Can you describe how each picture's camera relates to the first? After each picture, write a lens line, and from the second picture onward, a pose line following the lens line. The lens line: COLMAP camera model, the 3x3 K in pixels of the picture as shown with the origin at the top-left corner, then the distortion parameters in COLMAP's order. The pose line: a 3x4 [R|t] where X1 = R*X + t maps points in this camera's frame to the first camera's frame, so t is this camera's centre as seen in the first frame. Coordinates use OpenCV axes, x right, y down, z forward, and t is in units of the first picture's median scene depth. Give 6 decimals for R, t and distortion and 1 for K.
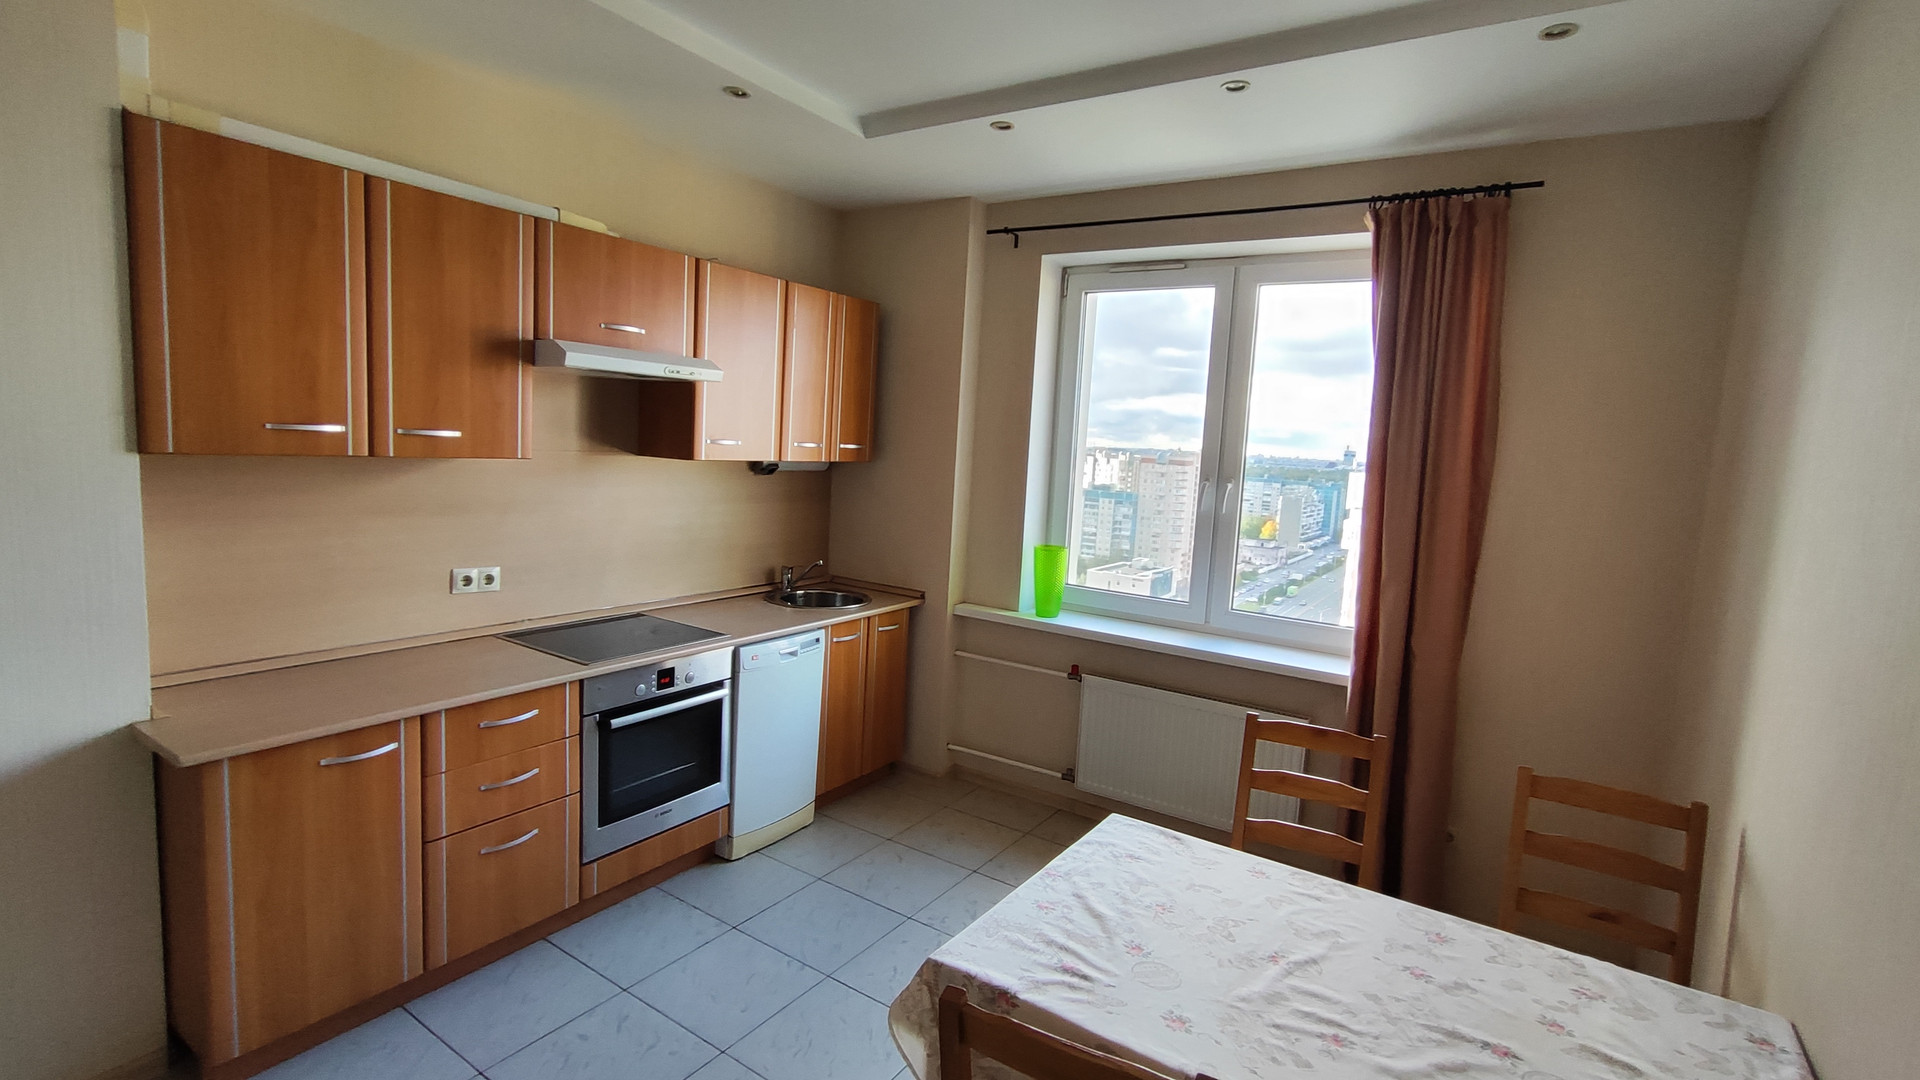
lens RADIAL K [[871.7, 0, 954.1], [0, 871.7, 545.2], [0, 0, 1]] dist [0.000907, 0.000108]
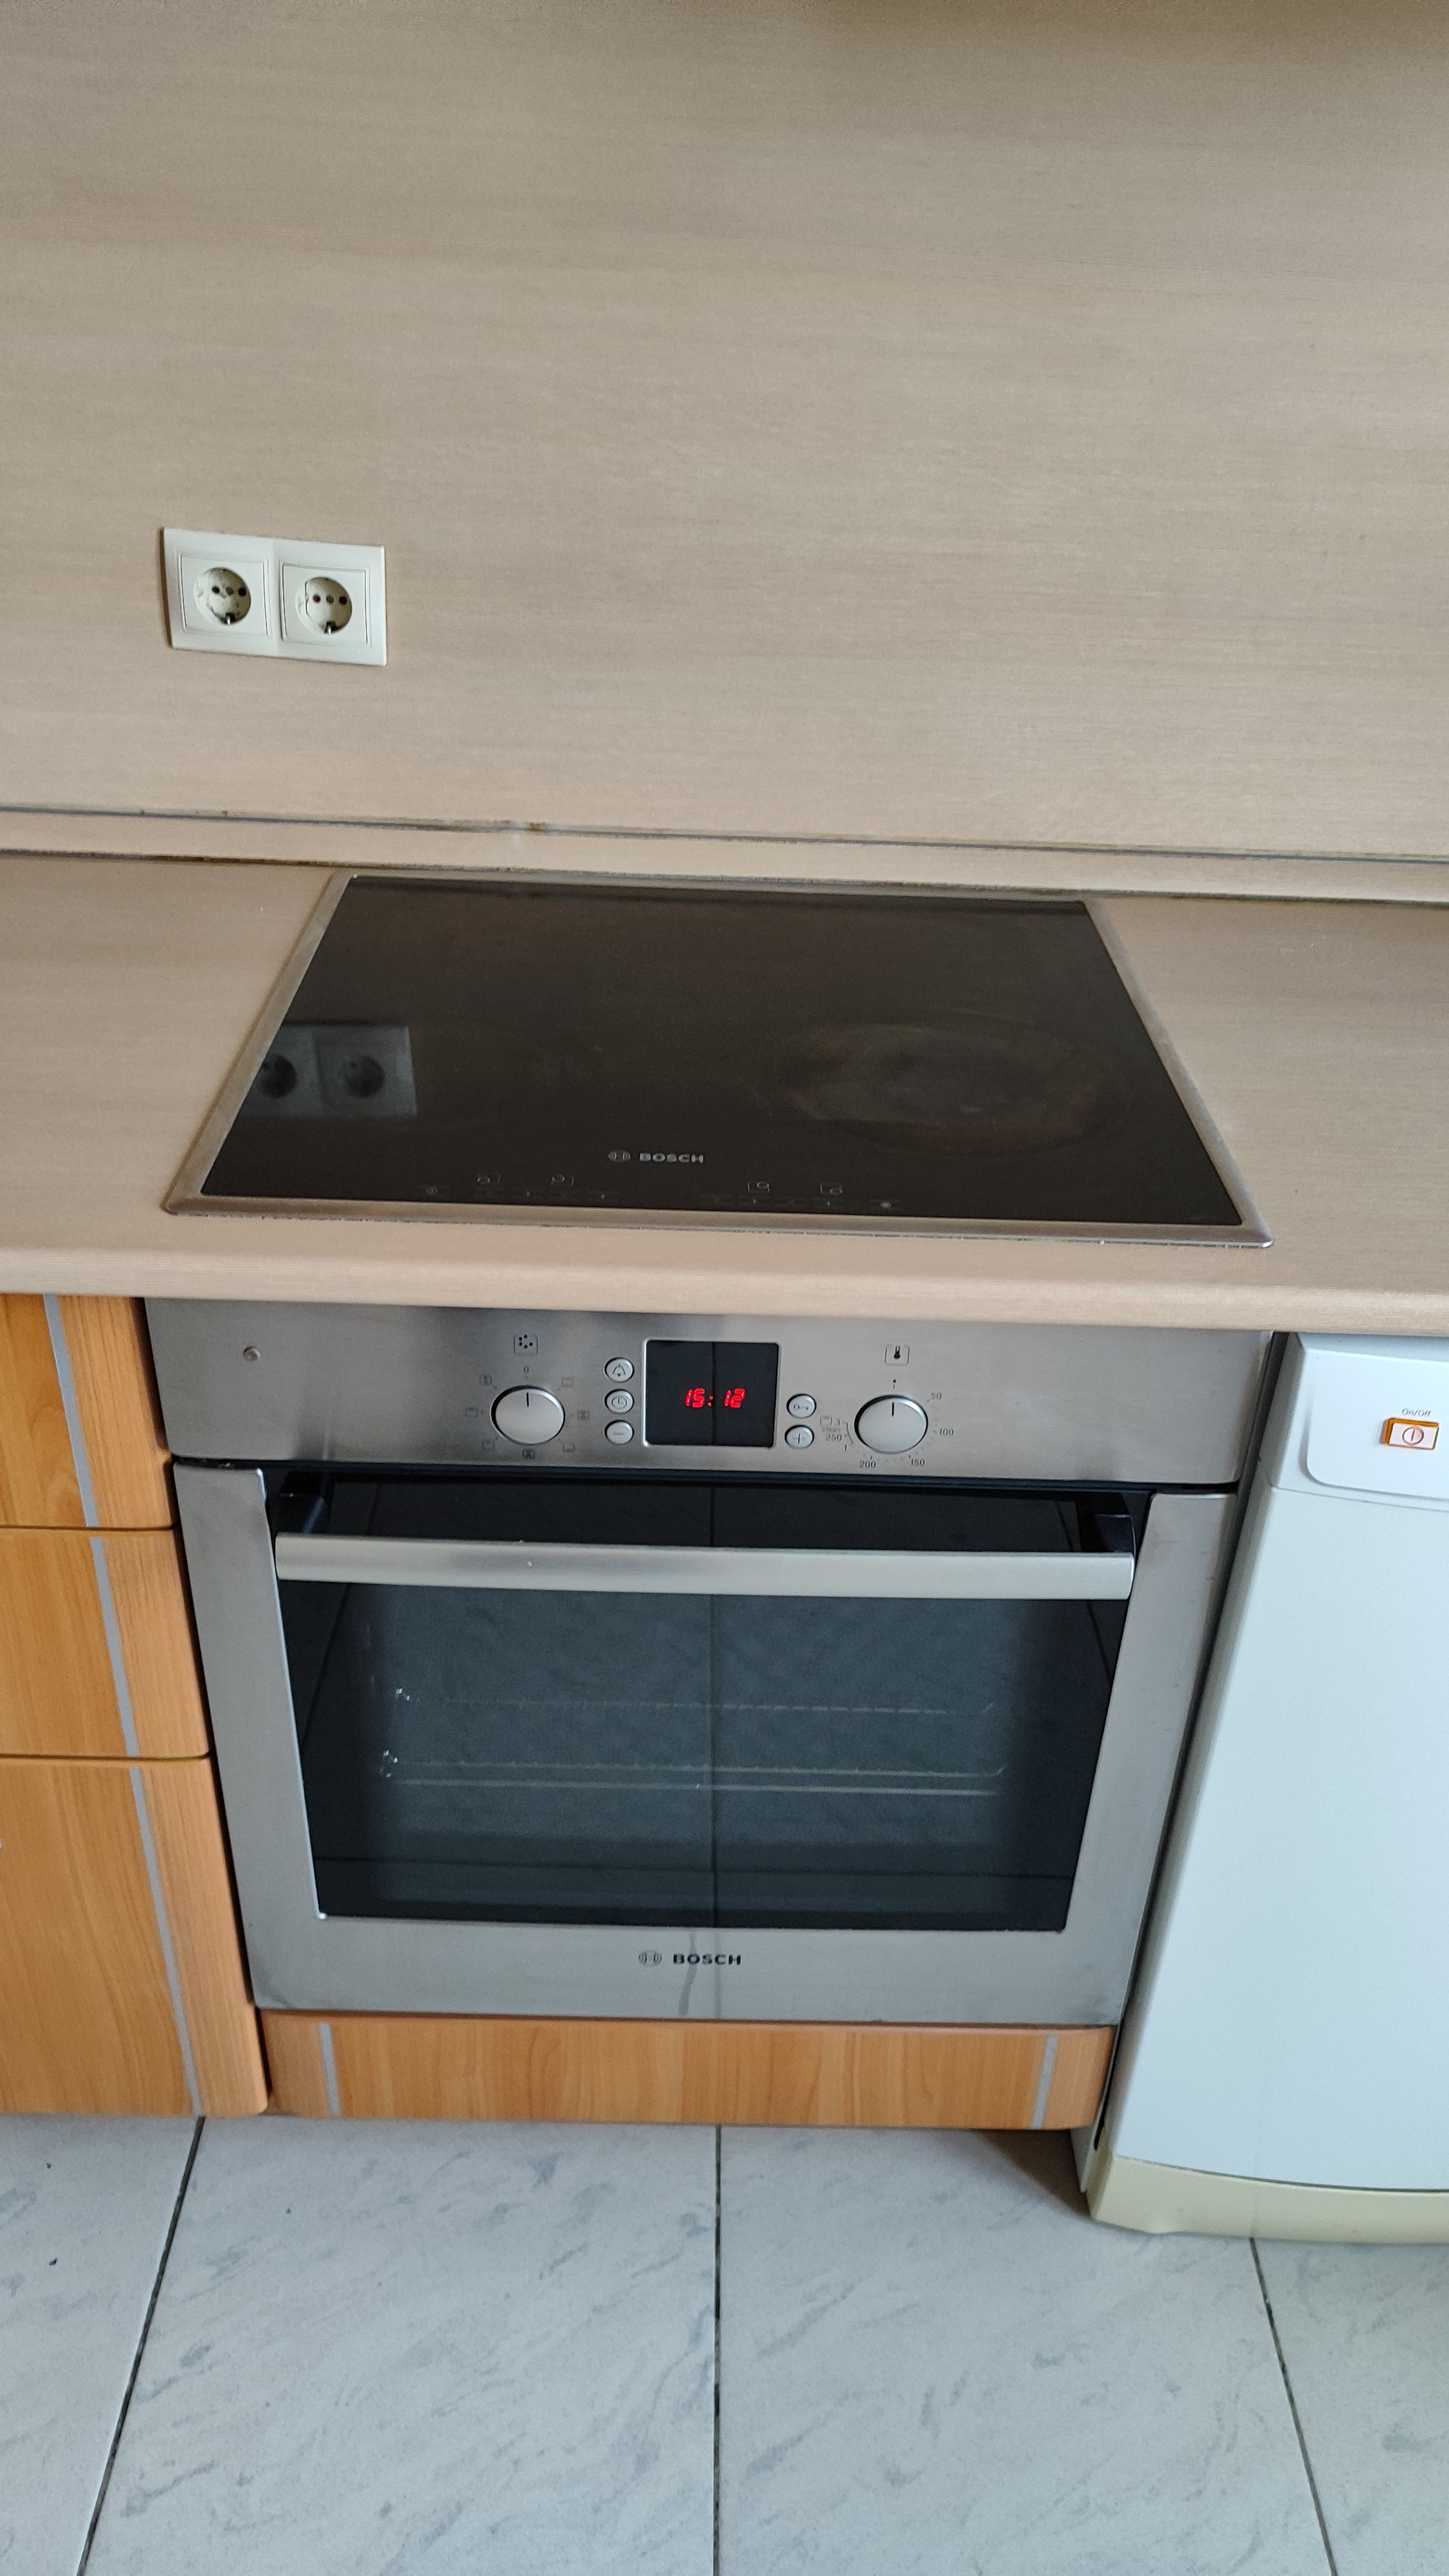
lens RADIAL K [[1805.9, 0, 728.4], [0, 1805.9, 1285.4], [0, 0, 1]] dist [0.012530, -0.003055]
pose [[0.566201, 0.404269, -0.718320, -0.094033], [-0.103678, 0.899473, 0.424499, -0.008812], [0.817721, -0.165878, 0.551196, 0.813792]]
